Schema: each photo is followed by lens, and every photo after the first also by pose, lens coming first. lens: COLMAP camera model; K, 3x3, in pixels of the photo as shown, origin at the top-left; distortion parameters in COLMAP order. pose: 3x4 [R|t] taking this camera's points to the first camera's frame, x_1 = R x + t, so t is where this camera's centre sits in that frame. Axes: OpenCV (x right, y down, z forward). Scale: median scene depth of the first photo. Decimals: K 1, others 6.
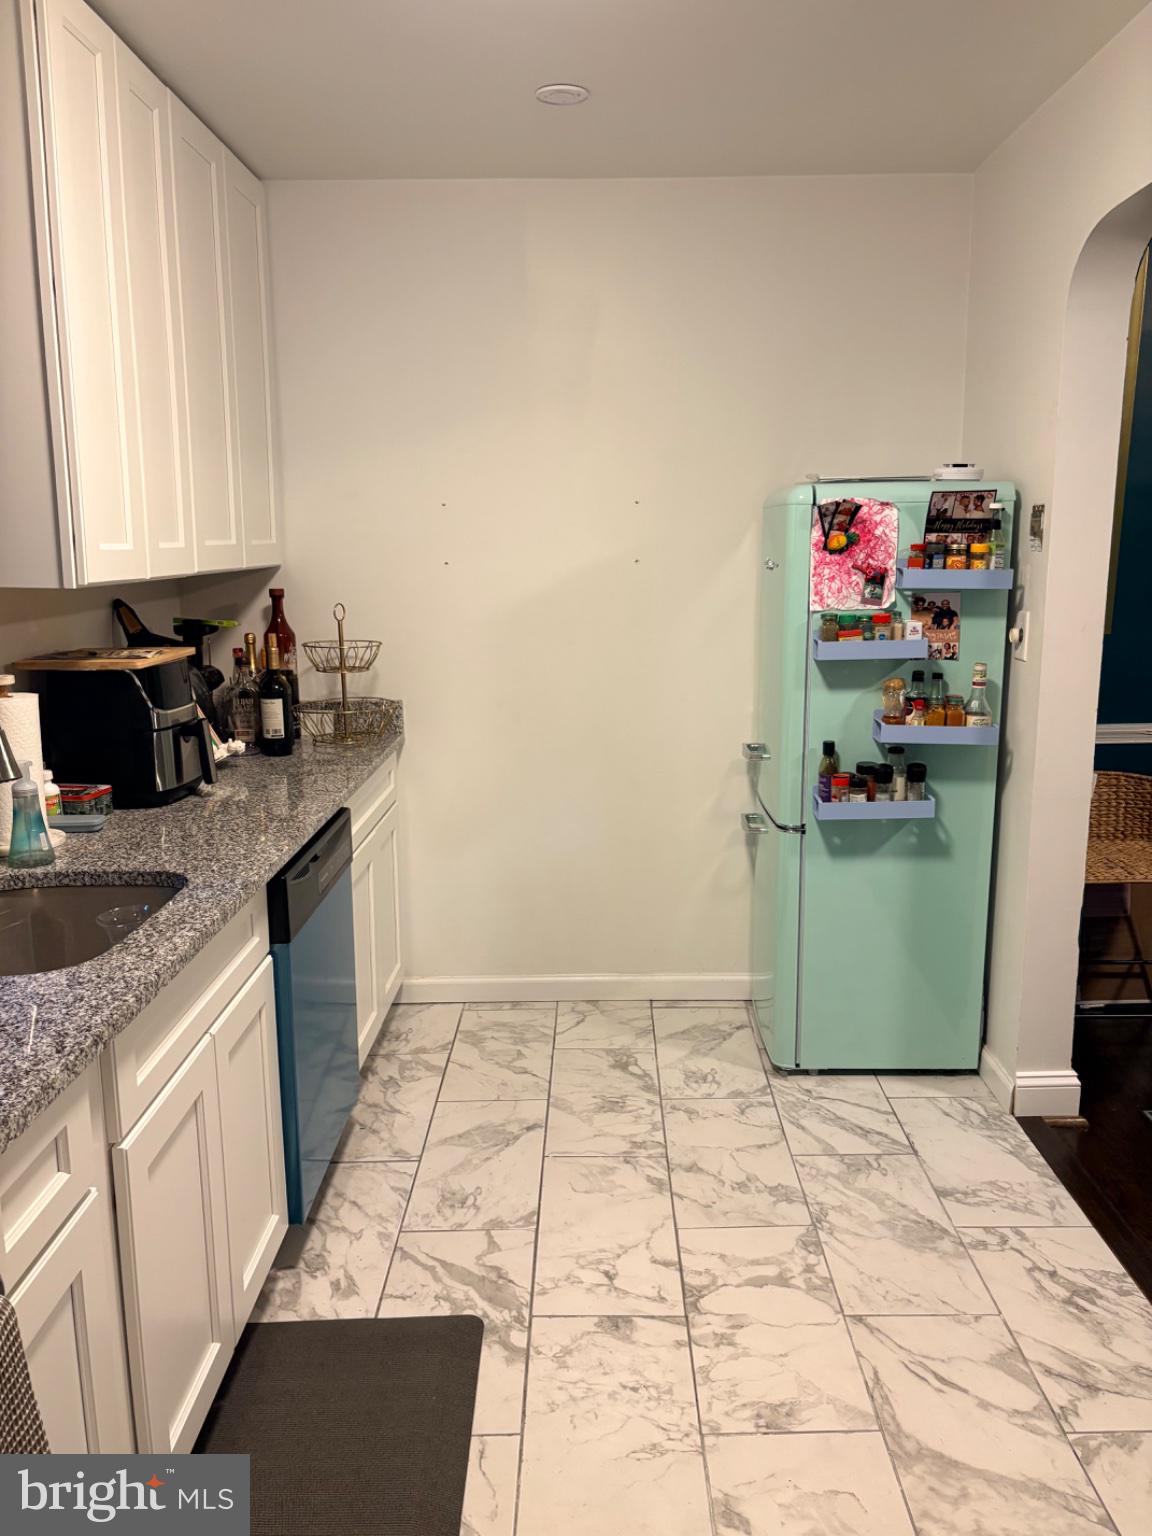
lens RADIAL K [[1171.8, 0, 584.6], [0, 1171.8, 770.2], [0, 0, 1]] dist [0.023311, -0.011164]
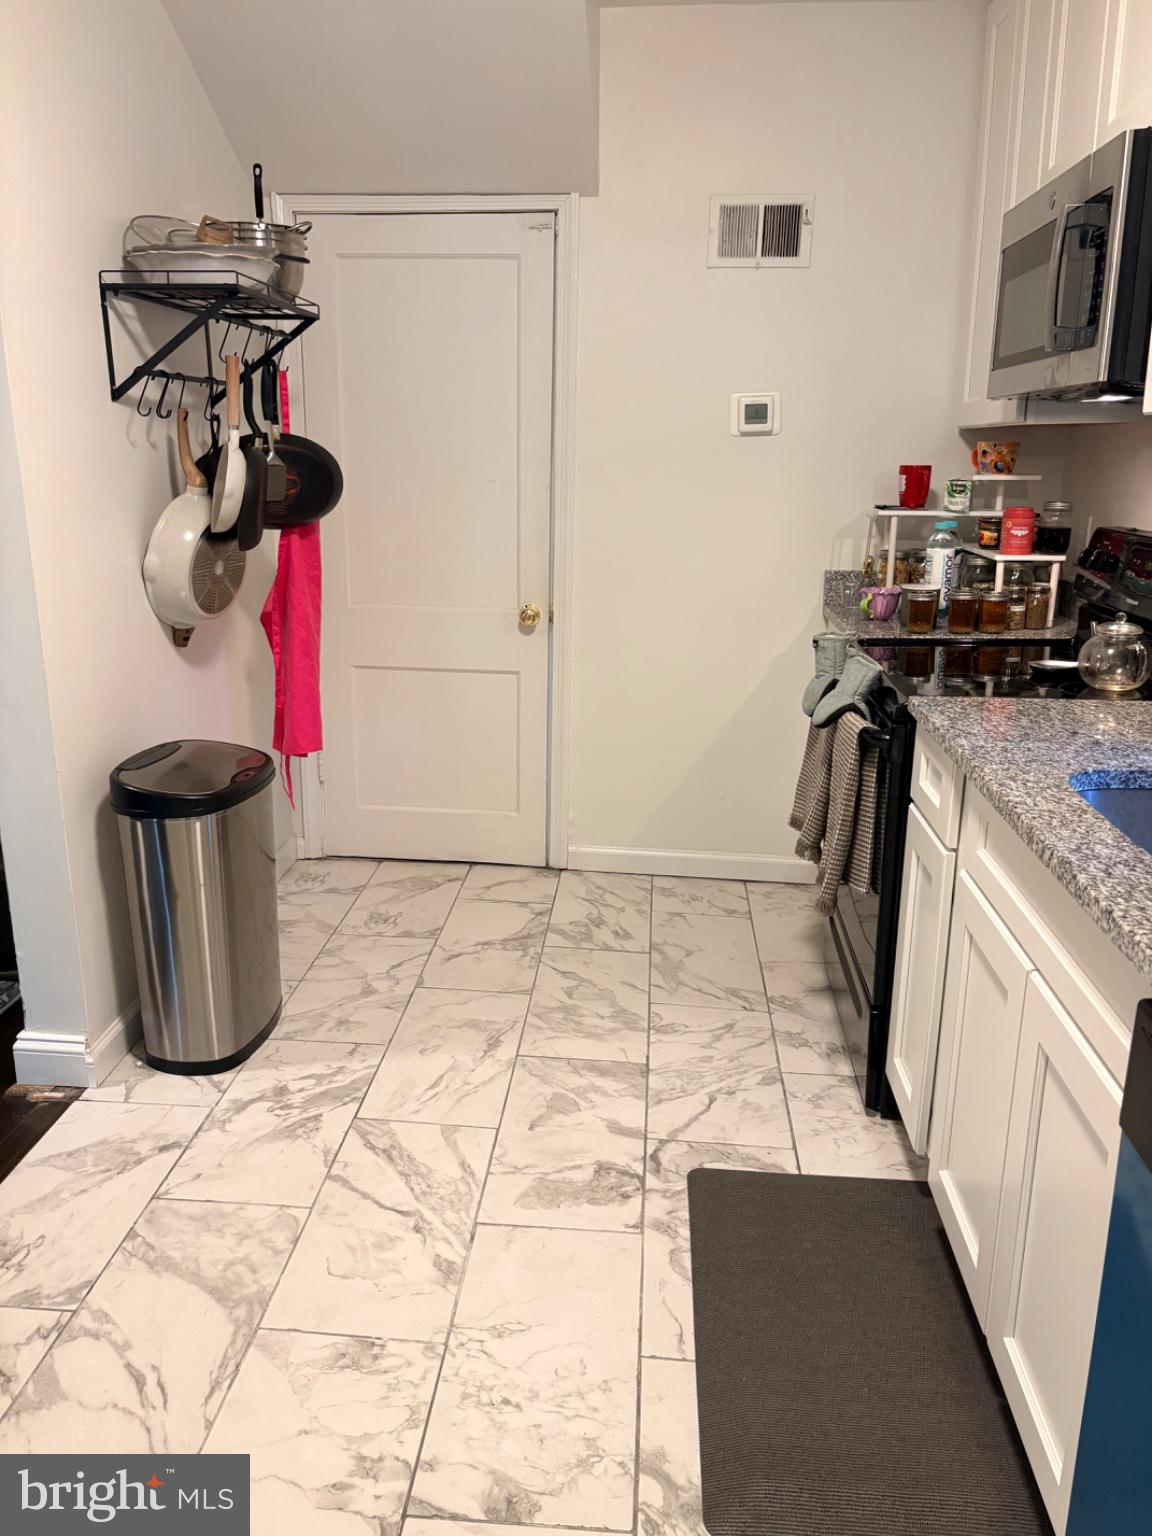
lens RADIAL K [[1171.8, 0, 567.0], [0, 1171.8, 769.2], [0, 0, 1]] dist [0.023311, -0.011164]
pose [[-0.996792, -0.016454, 0.078325, -0.053563], [0.020276, 0.894800, 0.446006, -0.222092], [-0.077424, 0.446163, -0.891596, 1.420488]]
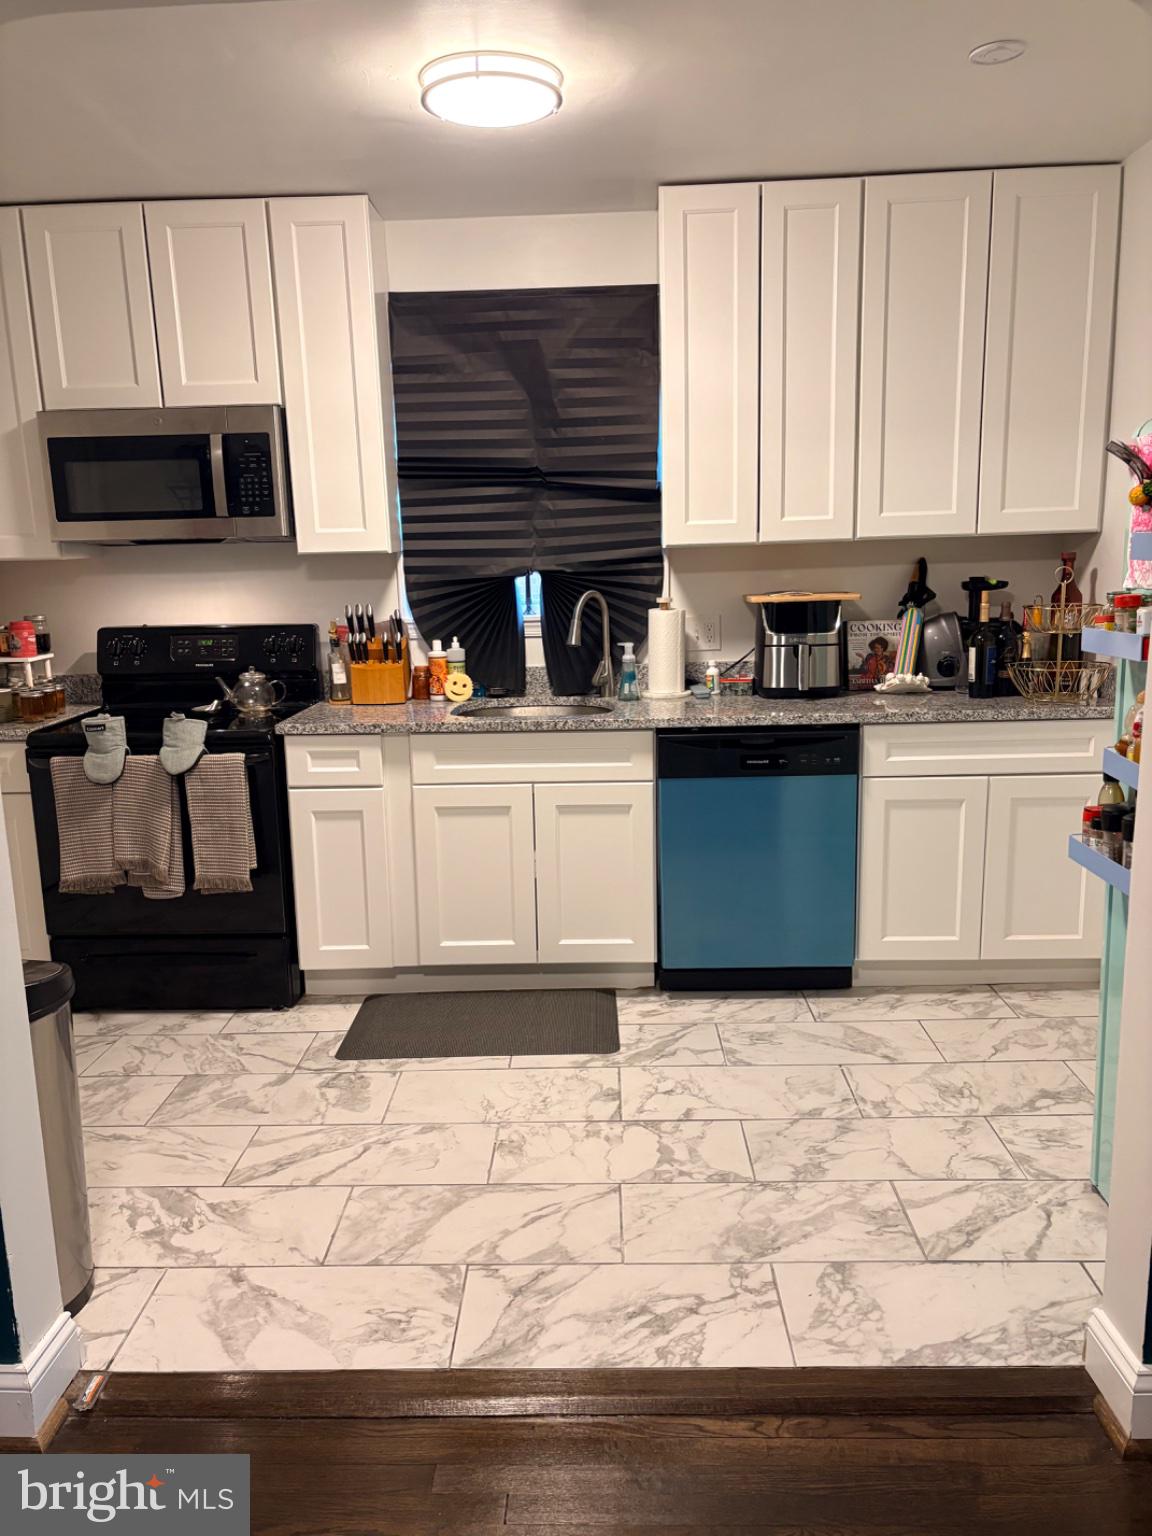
lens RADIAL K [[1171.8, 0, 573.4], [0, 1171.8, 766.2], [0, 0, 1]] dist [0.023311, -0.011164]
pose [[-0.017747, 0.190012, -0.981621, 1.281065], [-0.168493, 0.967167, 0.190260, -0.144667], [0.985543, 0.168773, 0.014852, 0.874001]]
